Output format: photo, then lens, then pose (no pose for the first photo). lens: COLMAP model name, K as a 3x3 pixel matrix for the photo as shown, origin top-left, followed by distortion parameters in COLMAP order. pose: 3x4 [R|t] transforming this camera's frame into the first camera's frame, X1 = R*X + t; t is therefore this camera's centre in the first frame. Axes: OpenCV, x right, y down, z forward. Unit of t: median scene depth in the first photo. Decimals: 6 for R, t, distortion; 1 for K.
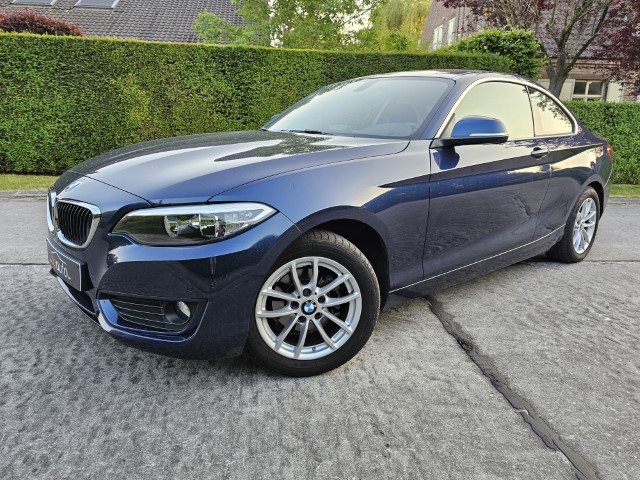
lens RADIAL K [[466.3, 0, 320.0], [0, 466.3, 240.0], [0, 0, 1]] dist [0.053929, -0.046342]
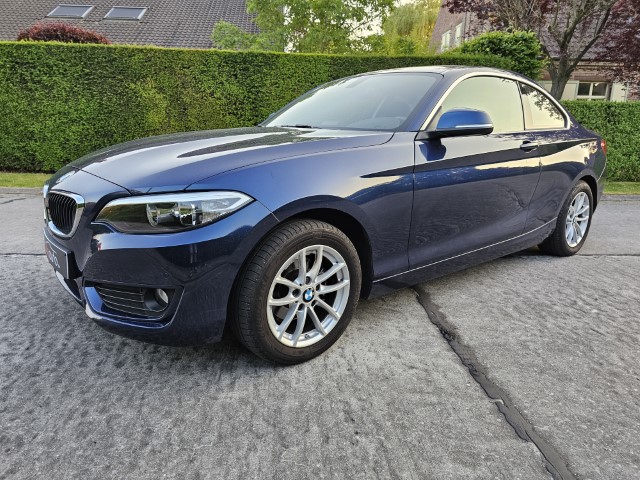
lens RADIAL K [[438.7, 0, 318.5], [0, 438.7, 238.7], [0, 0, 1]] dist [0.047049, -0.036969]
pose [[0.999200, 0.003074, -0.039873, 0.066069], [-0.002914, 0.999987, 0.004071, 0.013045], [0.039885, -0.003952, 0.999196, 0.038450]]
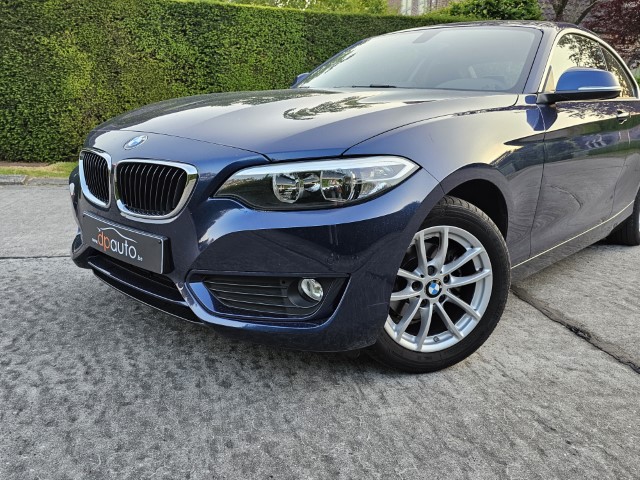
lens RADIAL K [[545.0, 0, 313.9], [0, 545.0, 242.3], [0, 0, 1]] dist [0.055037, -0.055336]
pose [[0.993877, -0.019490, 0.108762, -0.274874], [0.019531, 0.999809, 0.000693, 0.046900], [-0.108755, 0.001435, 0.994068, 0.047259]]
